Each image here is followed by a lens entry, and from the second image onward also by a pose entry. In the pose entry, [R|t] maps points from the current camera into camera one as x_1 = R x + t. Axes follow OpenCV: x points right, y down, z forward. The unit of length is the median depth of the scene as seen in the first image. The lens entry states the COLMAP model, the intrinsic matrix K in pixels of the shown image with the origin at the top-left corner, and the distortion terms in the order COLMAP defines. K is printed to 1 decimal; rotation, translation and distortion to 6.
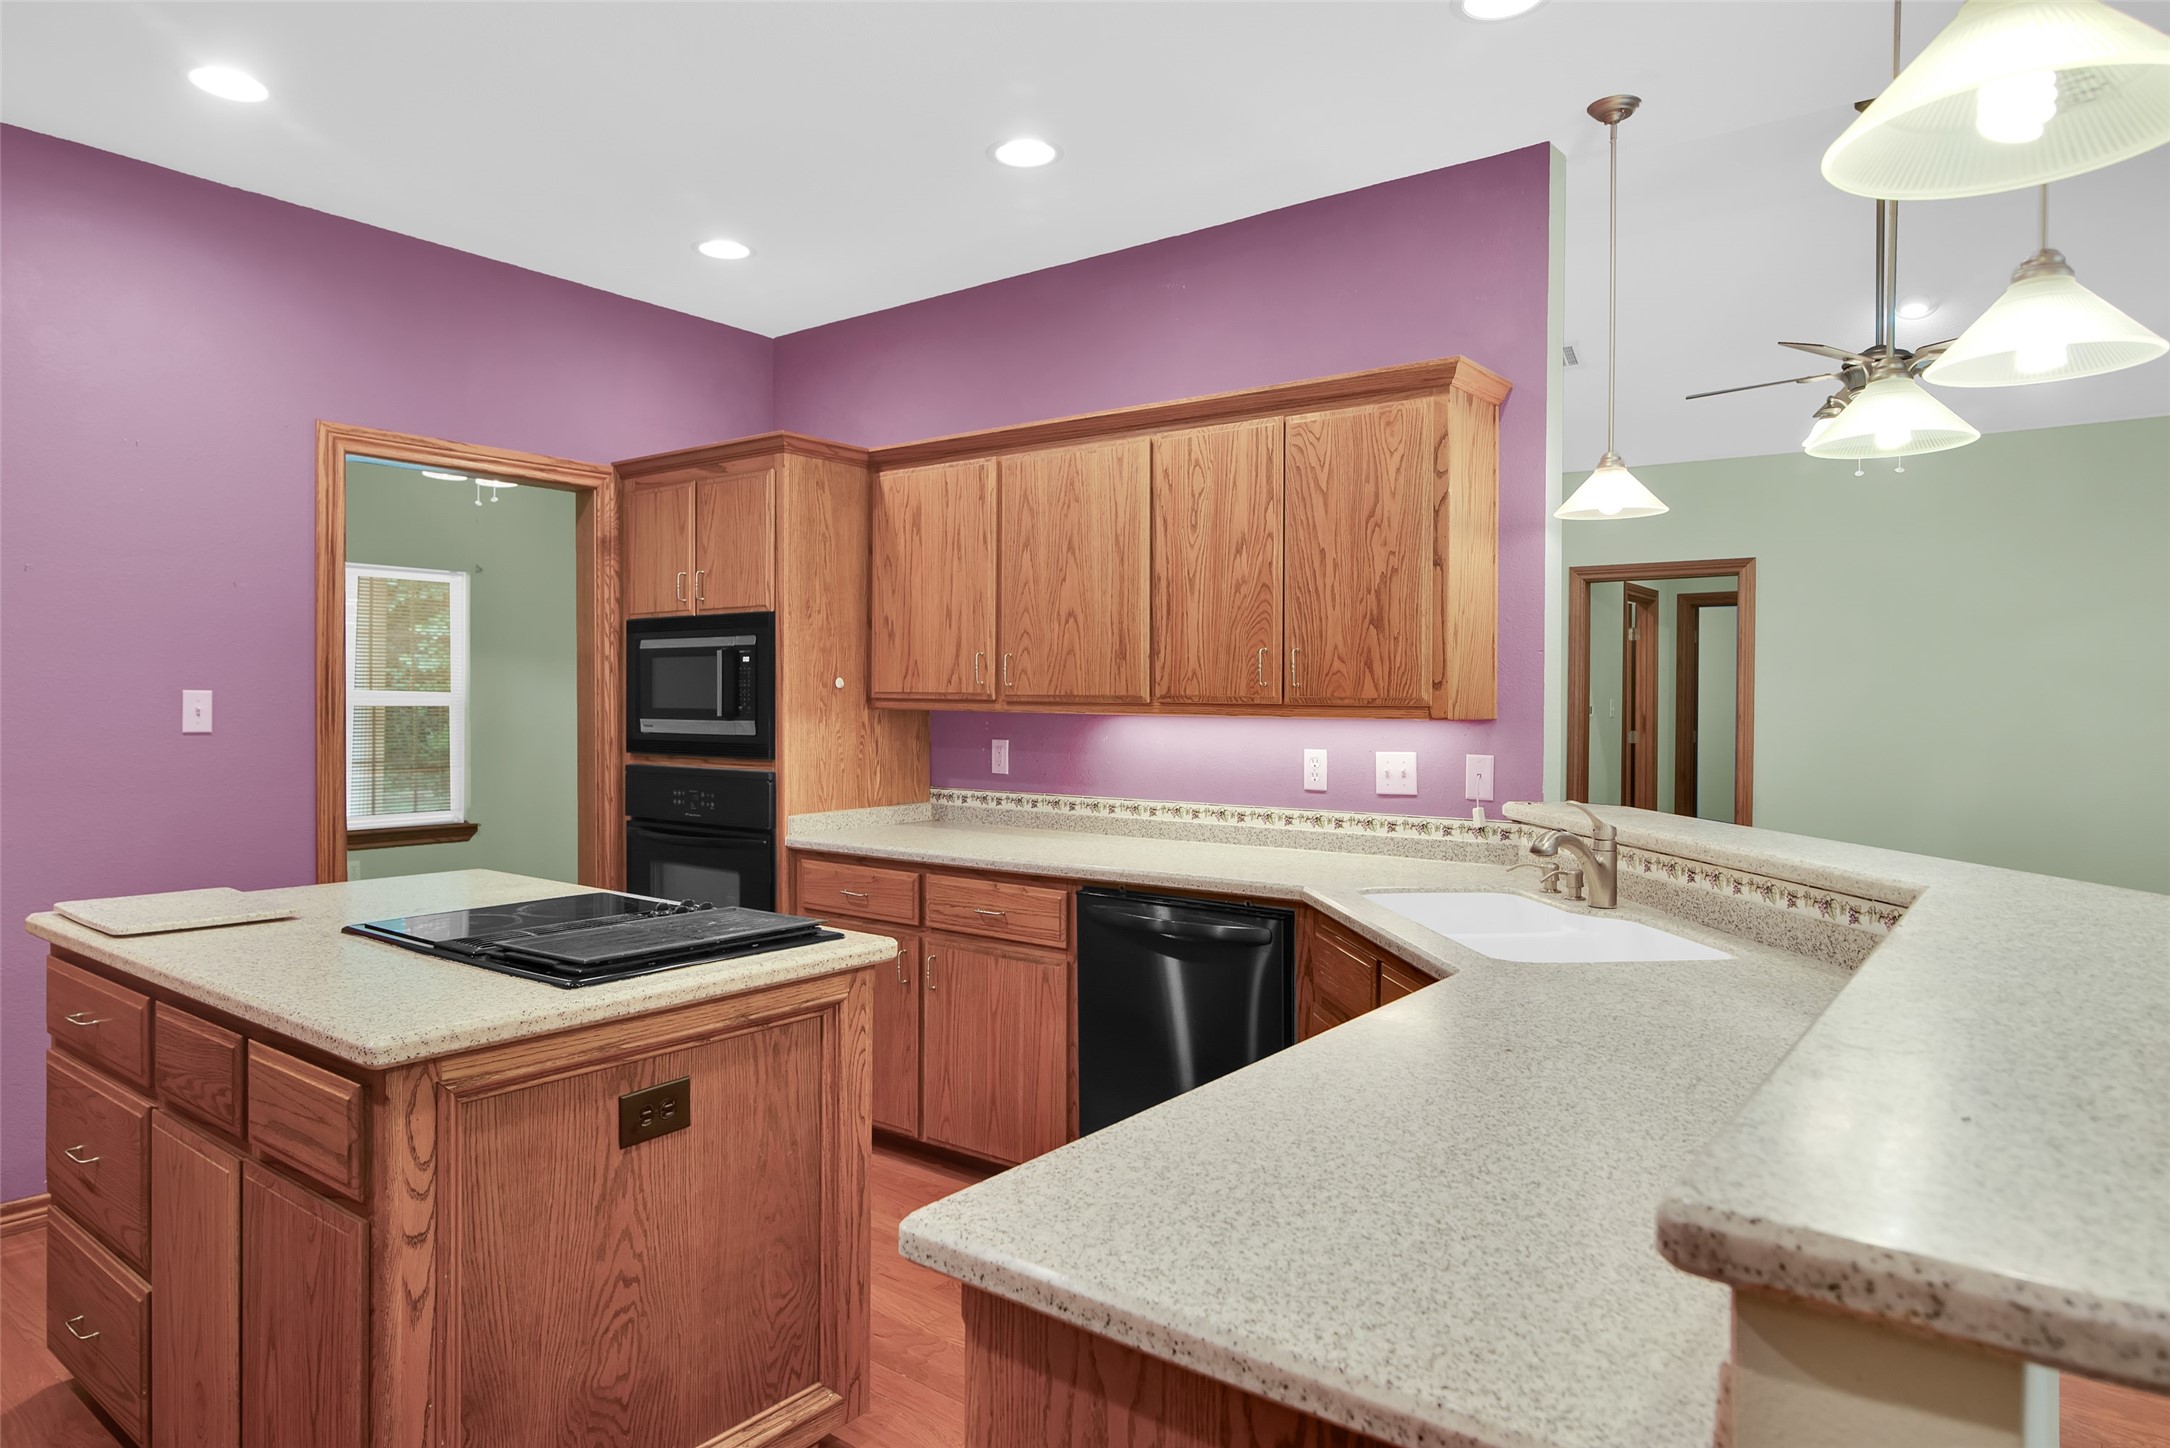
lens RADIAL K [[1260.7, 0, 1093.7], [0, 1260.7, 723.4], [0, 0, 1]] dist [0.002032, 0.004099]
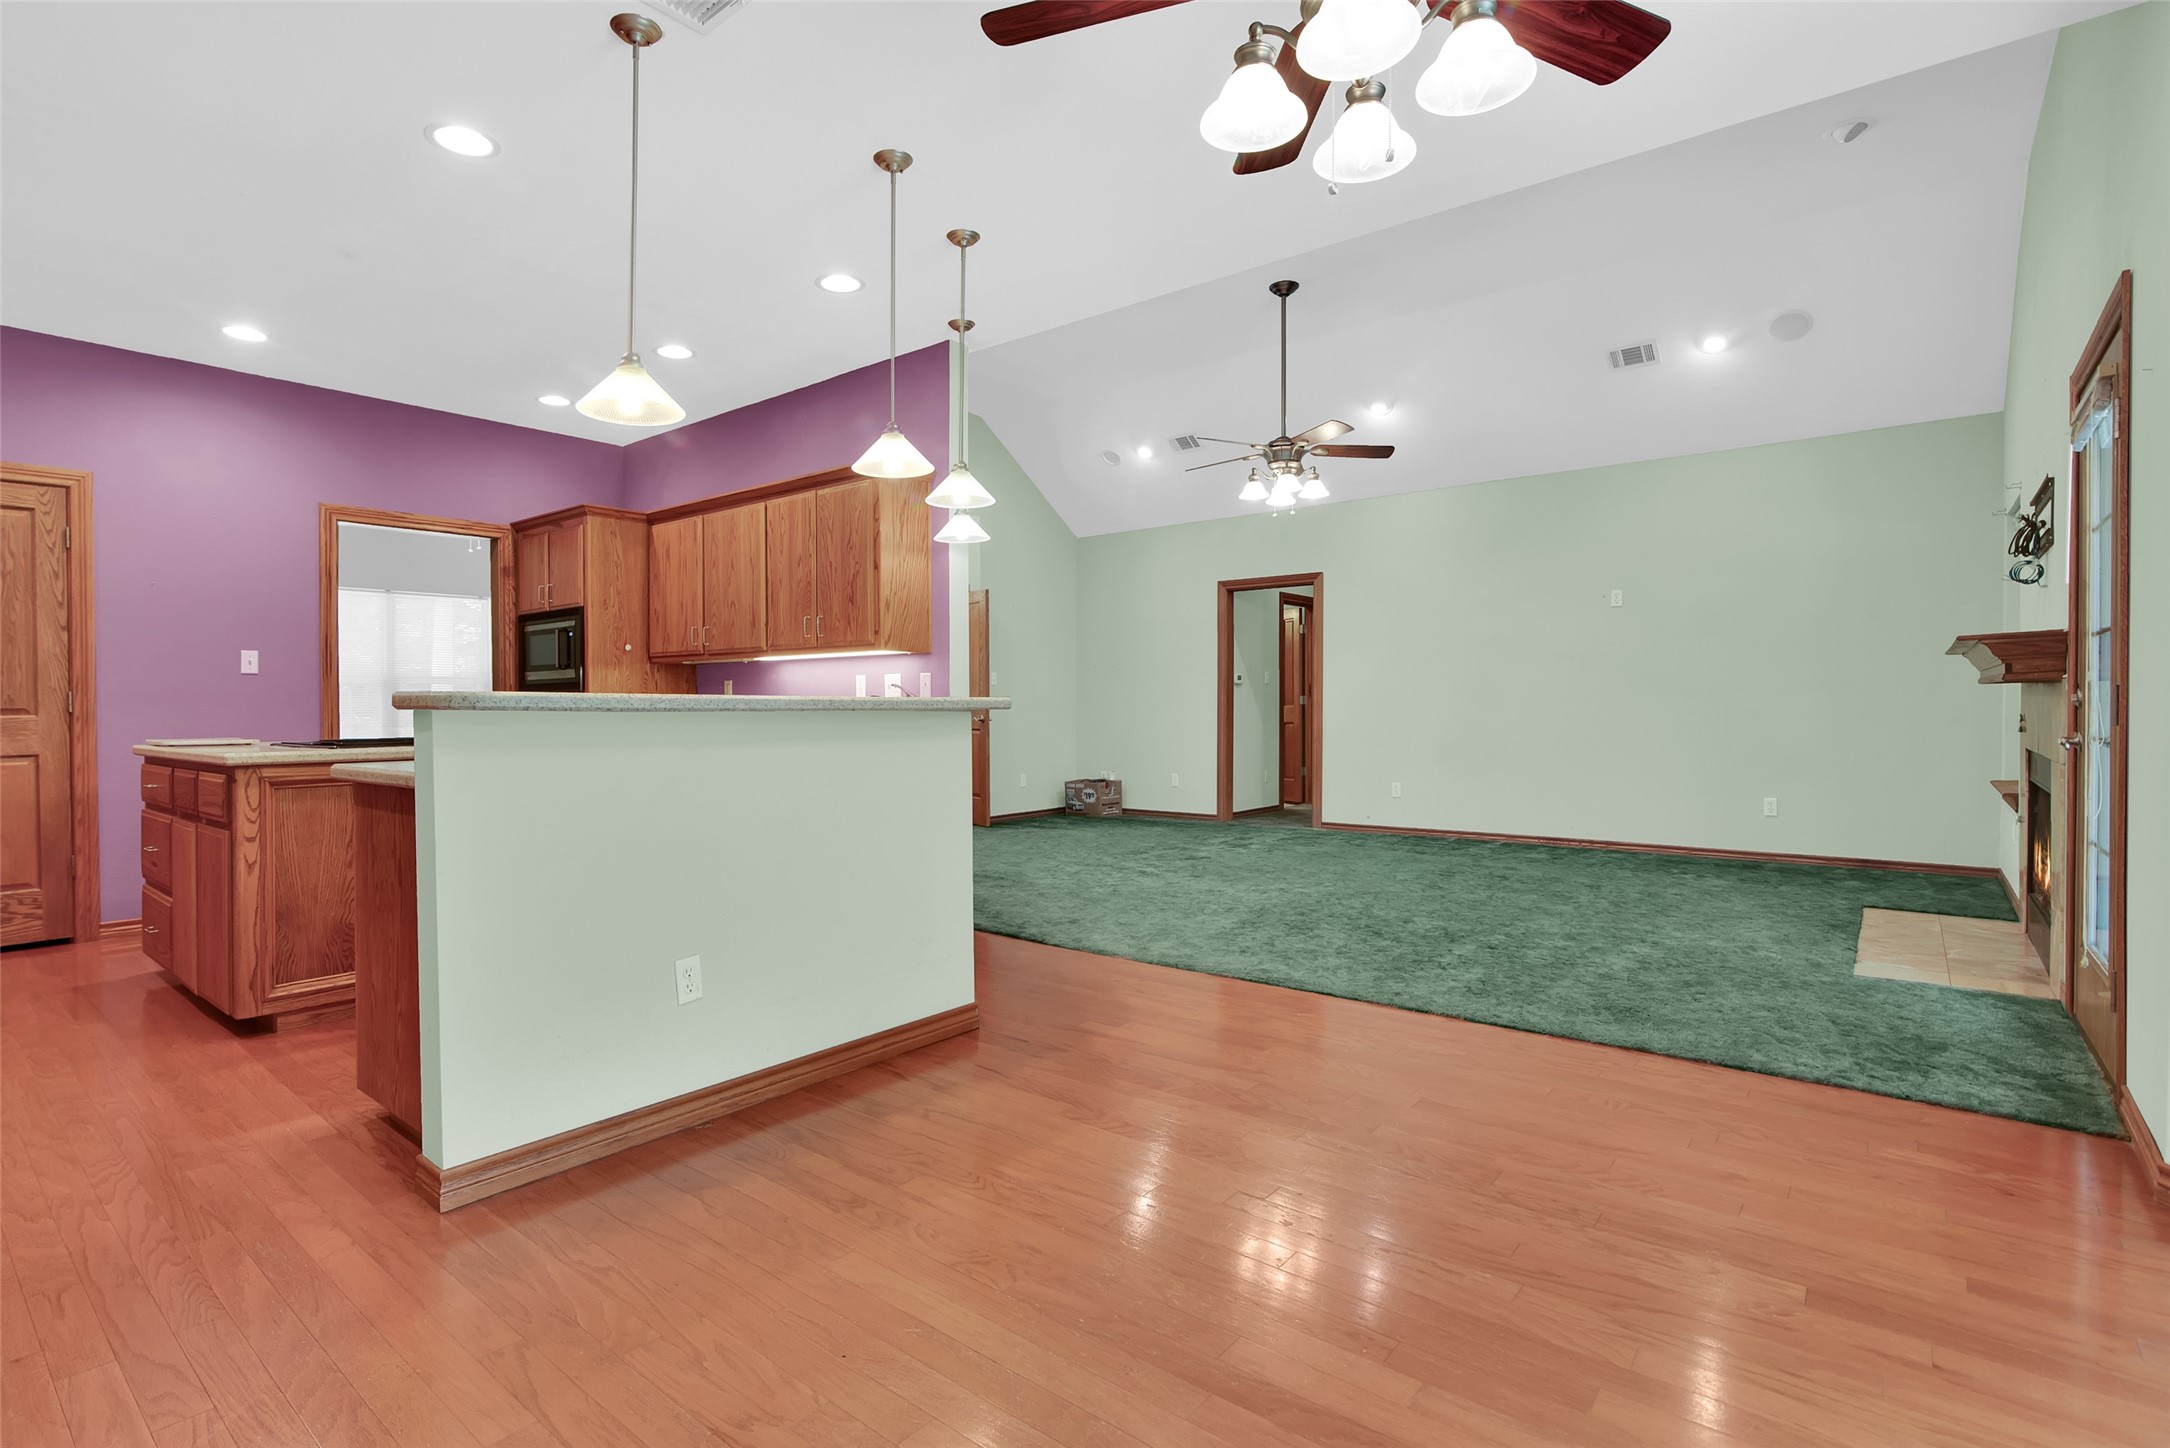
lens RADIAL K [[1026.8, 0, 1079.8], [0, 1026.8, 720.0], [0, 0, 1]] dist [0.005596, -0.000172]
pose [[0.999175, -0.012427, -0.038666, 0.524802], [0.012040, 0.999875, -0.010232, 0.099212], [0.038788, 0.009758, 0.999200, -0.427033]]
